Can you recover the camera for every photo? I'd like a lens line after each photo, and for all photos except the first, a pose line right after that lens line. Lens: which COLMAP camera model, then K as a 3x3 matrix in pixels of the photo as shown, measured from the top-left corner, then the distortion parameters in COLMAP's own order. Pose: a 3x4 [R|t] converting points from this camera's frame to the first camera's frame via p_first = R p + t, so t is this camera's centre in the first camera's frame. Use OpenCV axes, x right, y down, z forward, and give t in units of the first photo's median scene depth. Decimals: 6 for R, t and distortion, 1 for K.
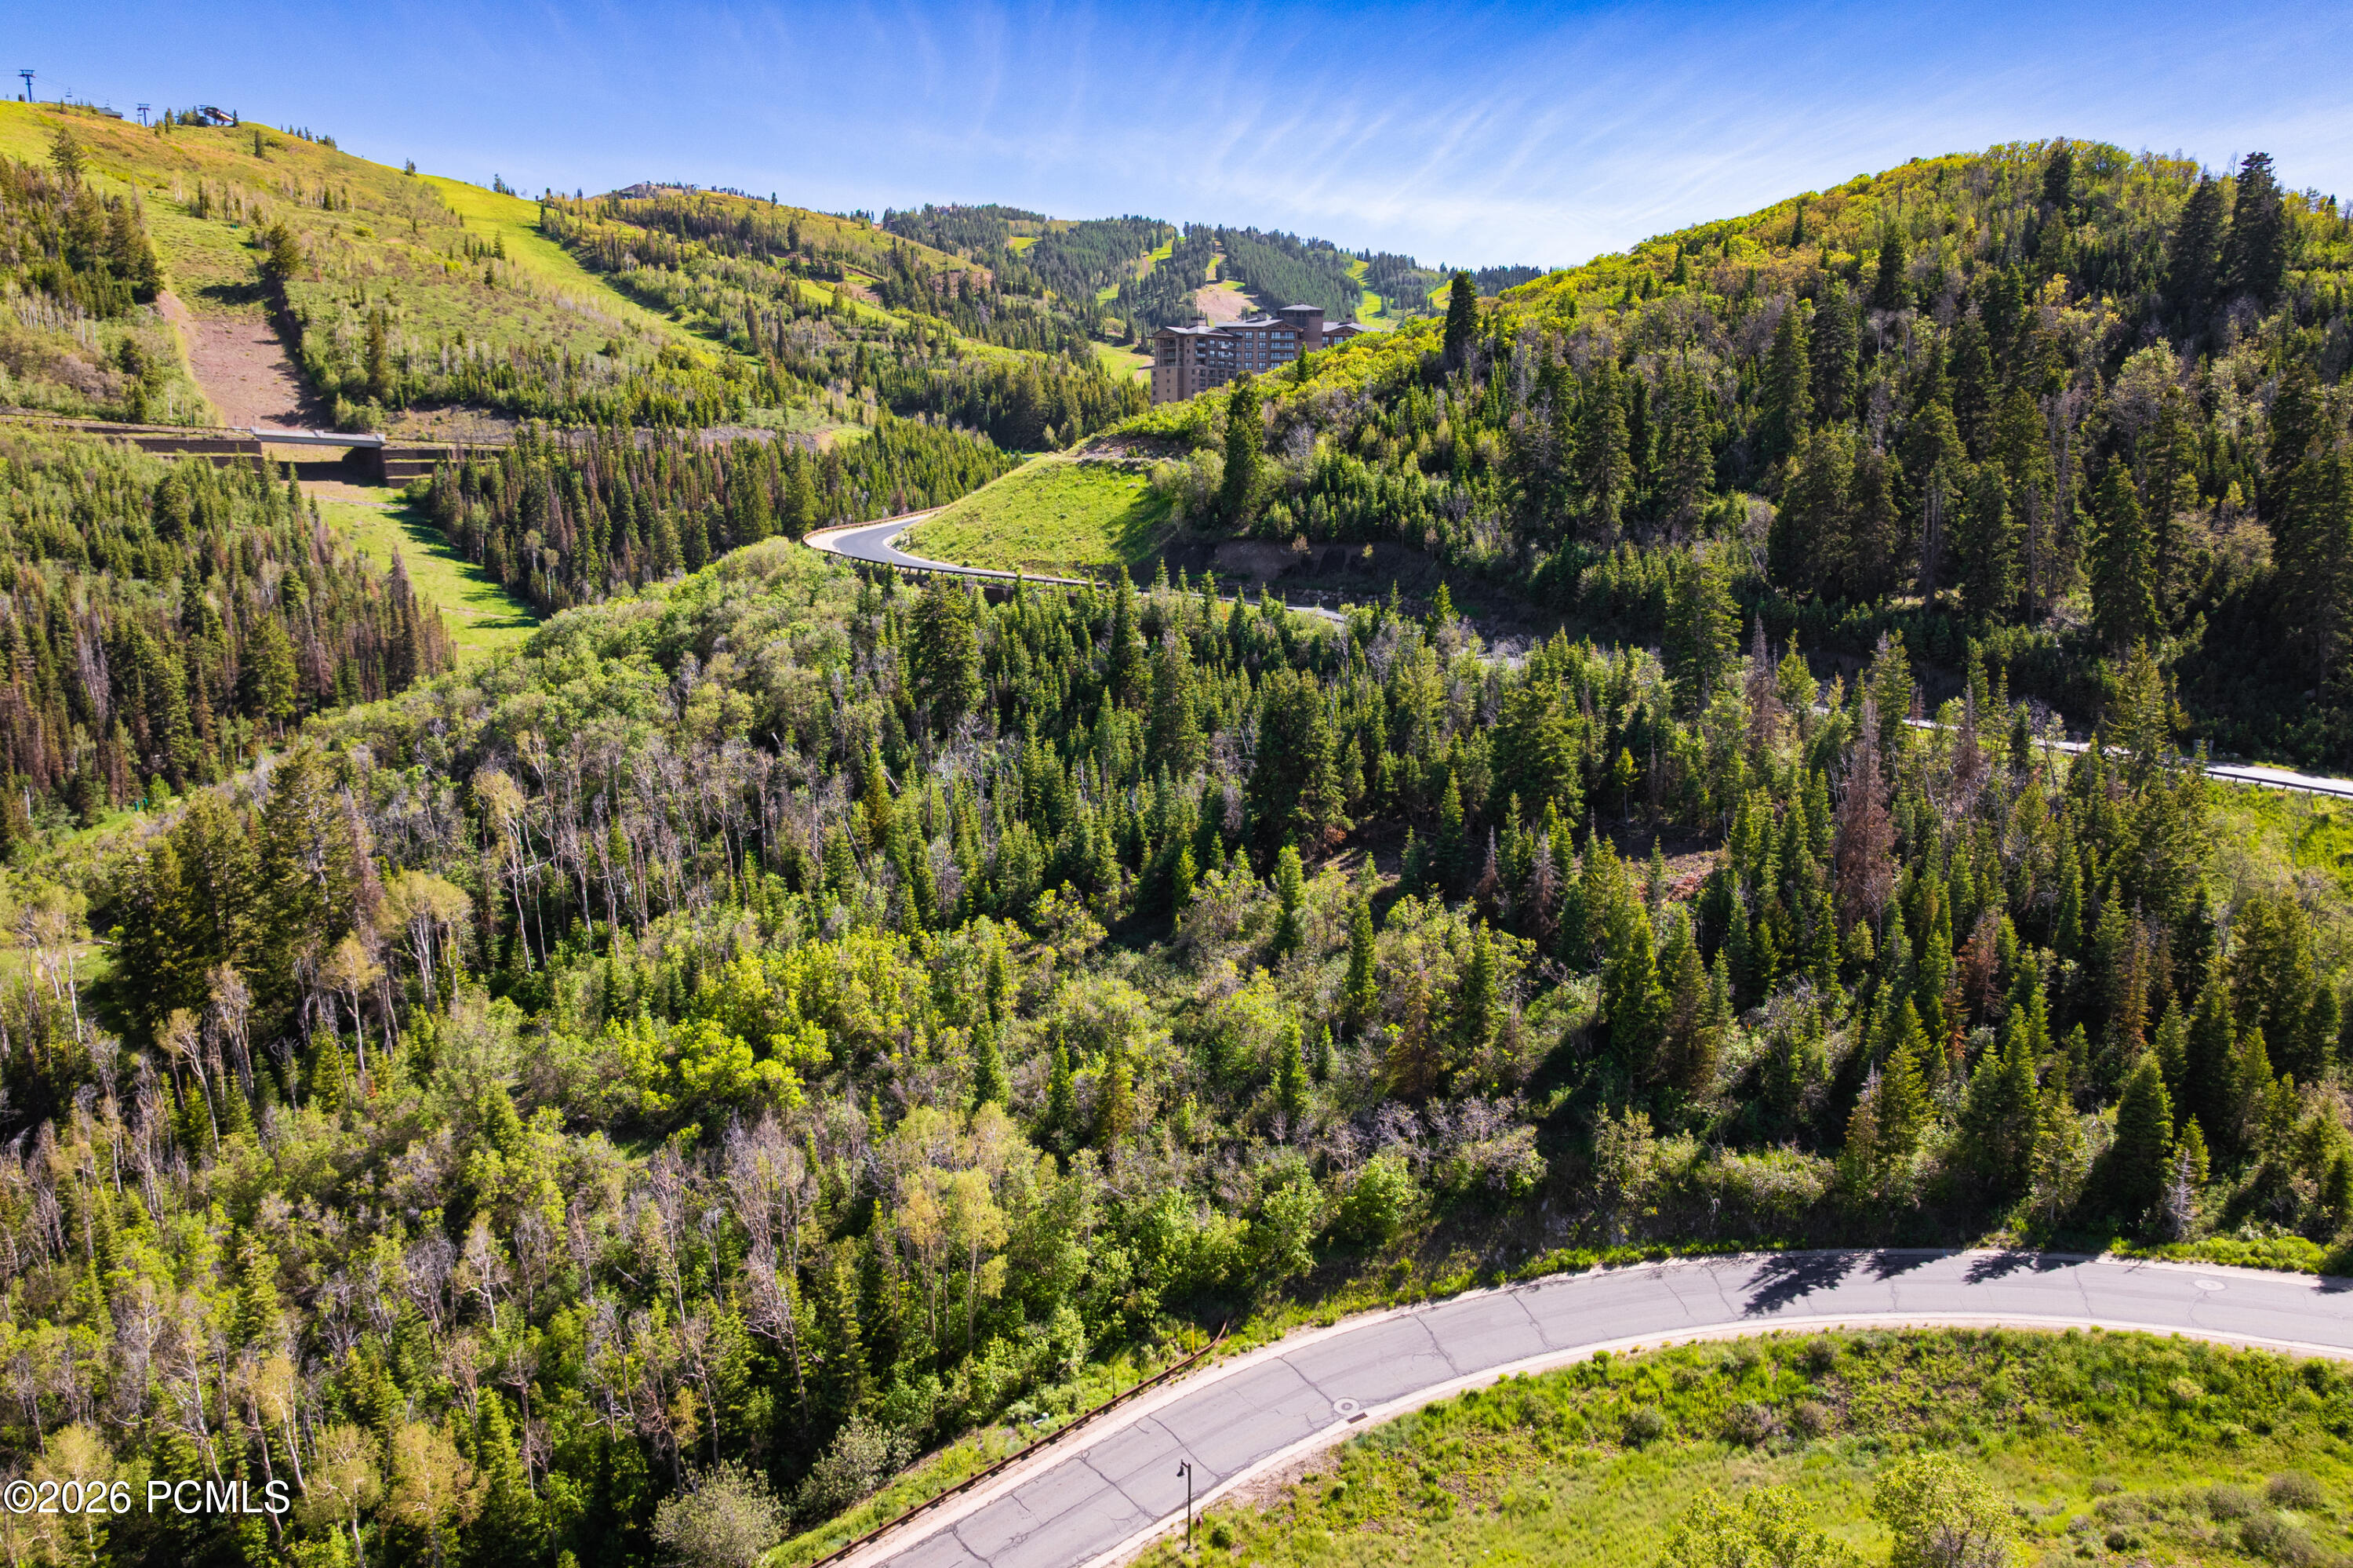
lens RADIAL K [[1652.1, 0, 1183.1], [0, 1652.1, 779.1], [0, 0, 1]] dist [-0.050981, 0.010661]
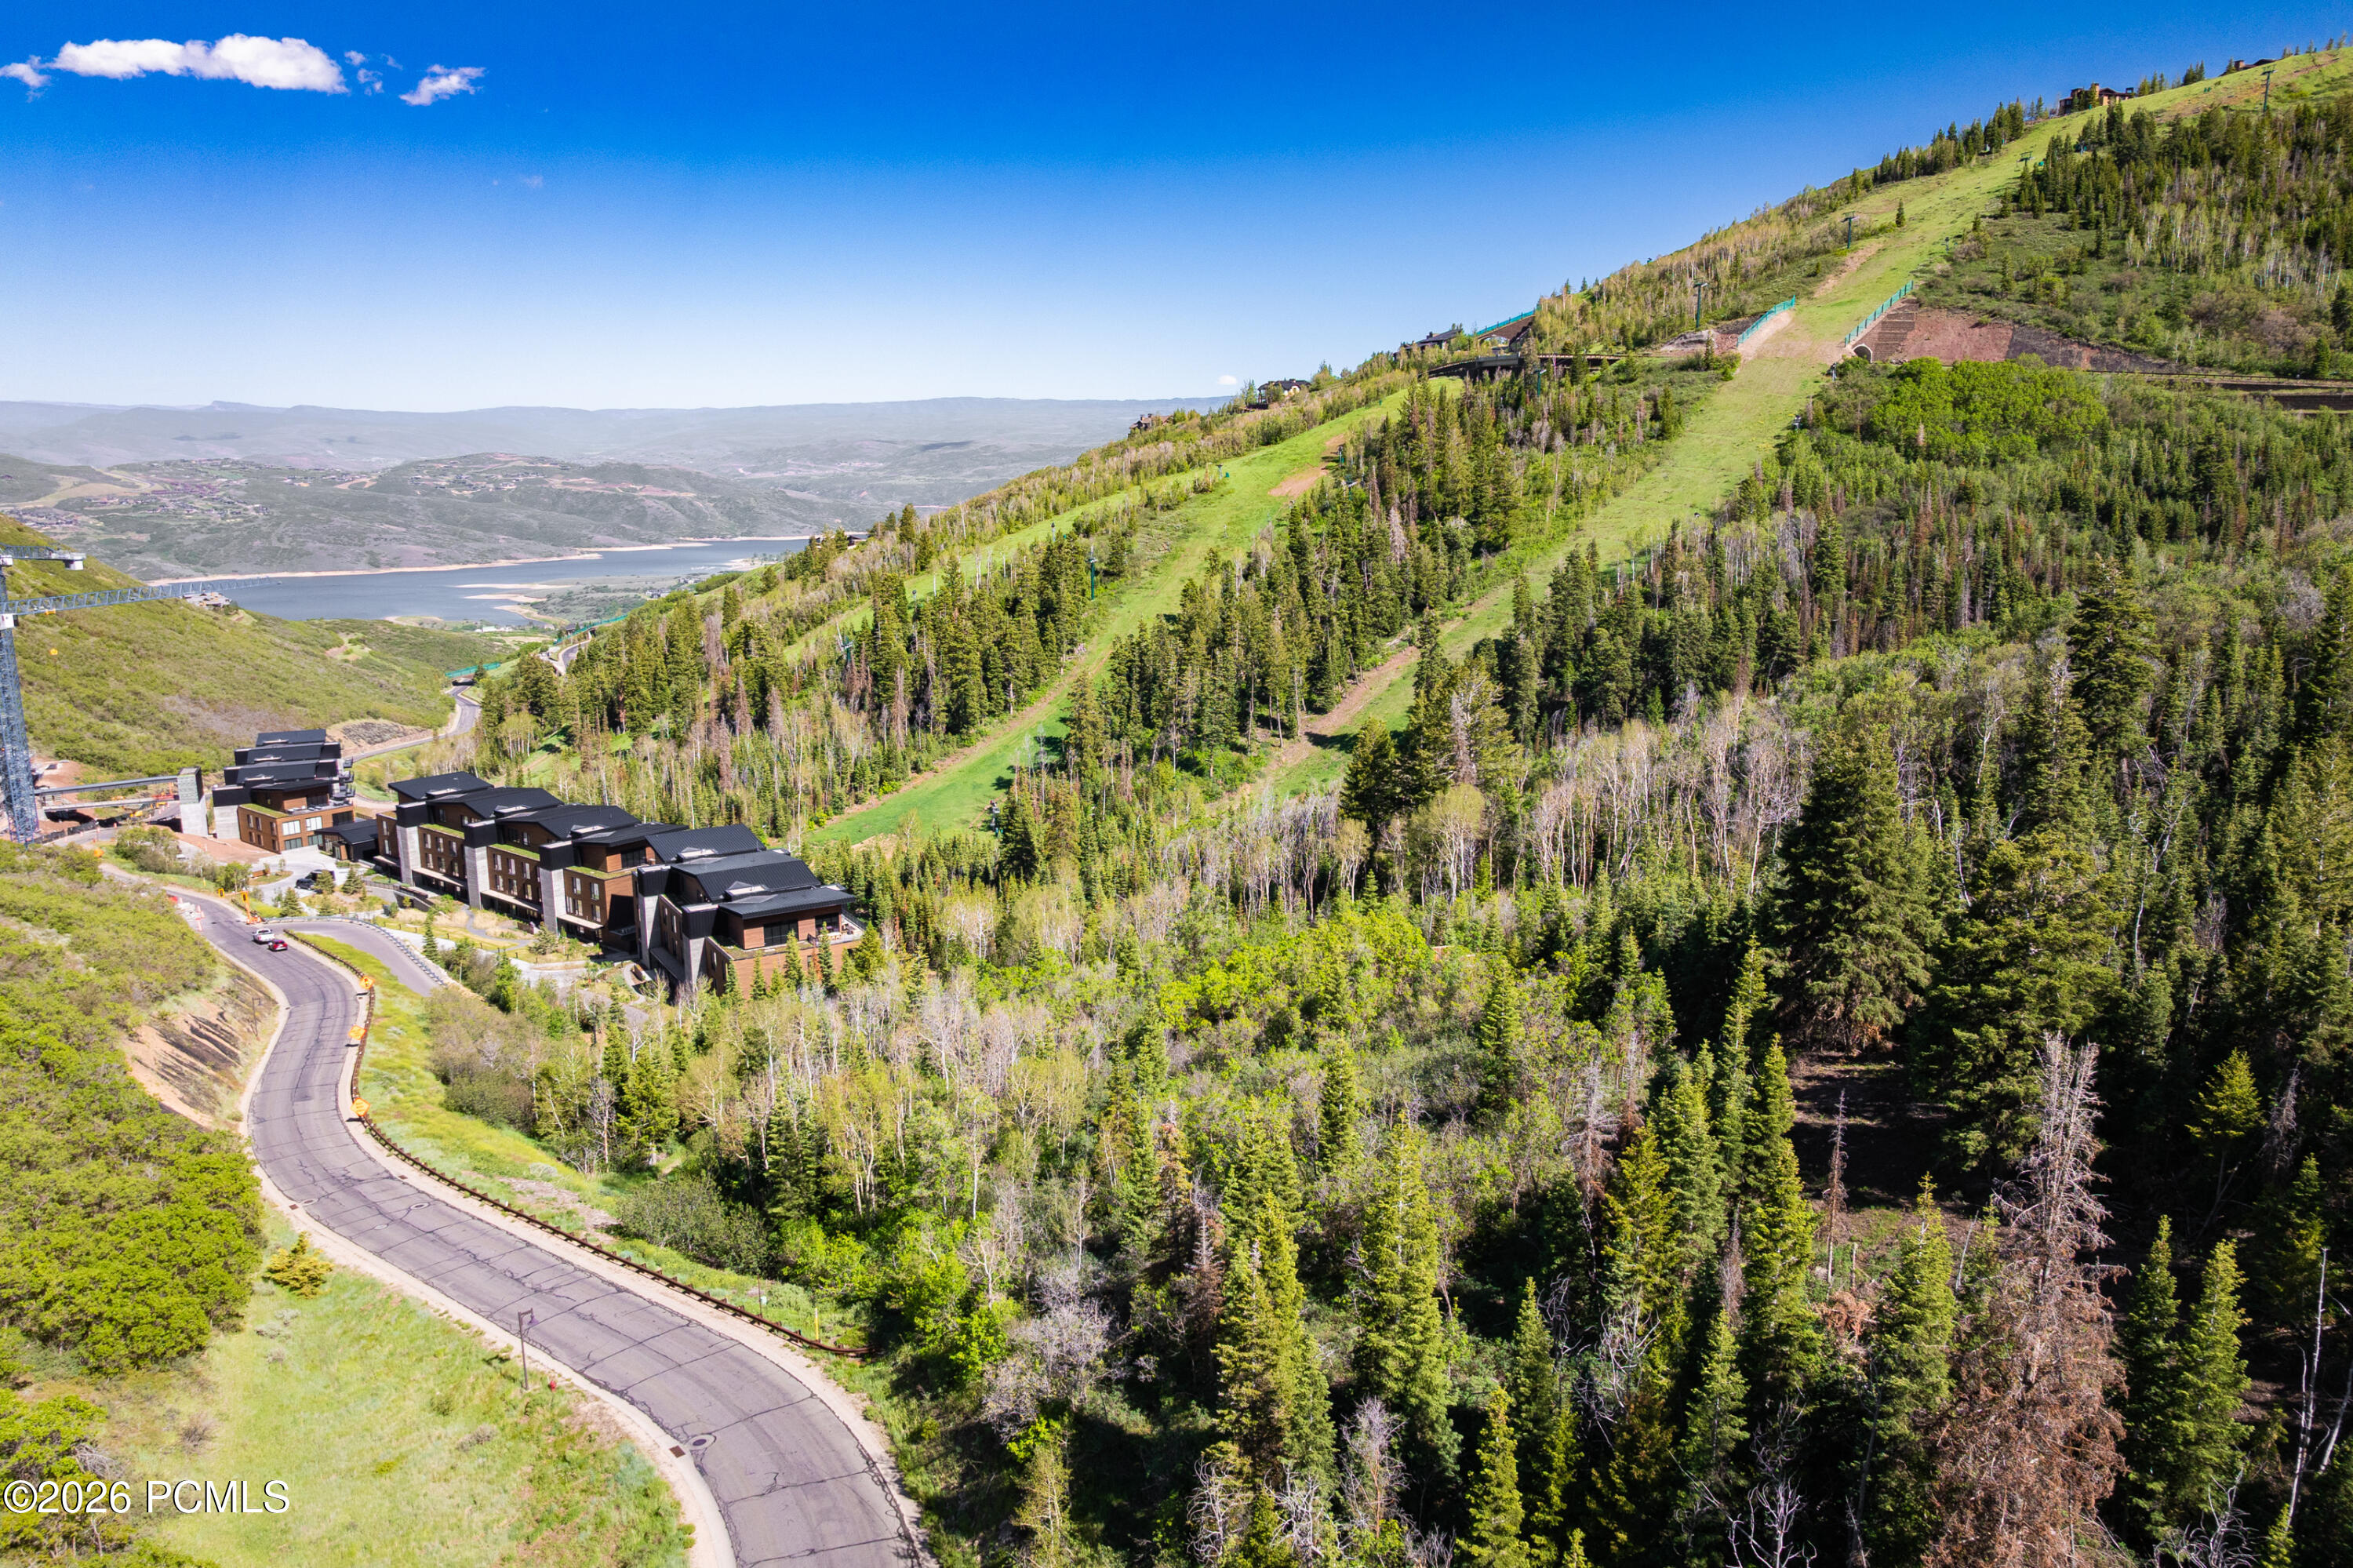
lens RADIAL K [[1649.3, 0, 1194.2], [0, 1649.3, 782.5], [0, 0, 1]] dist [-0.045564, 0.008023]
pose [[0.157960, 0.194828, -0.968034, 0.180407], [-0.175620, 0.970256, 0.166618, -0.031001], [0.971703, 0.143687, 0.187477, 0.202417]]
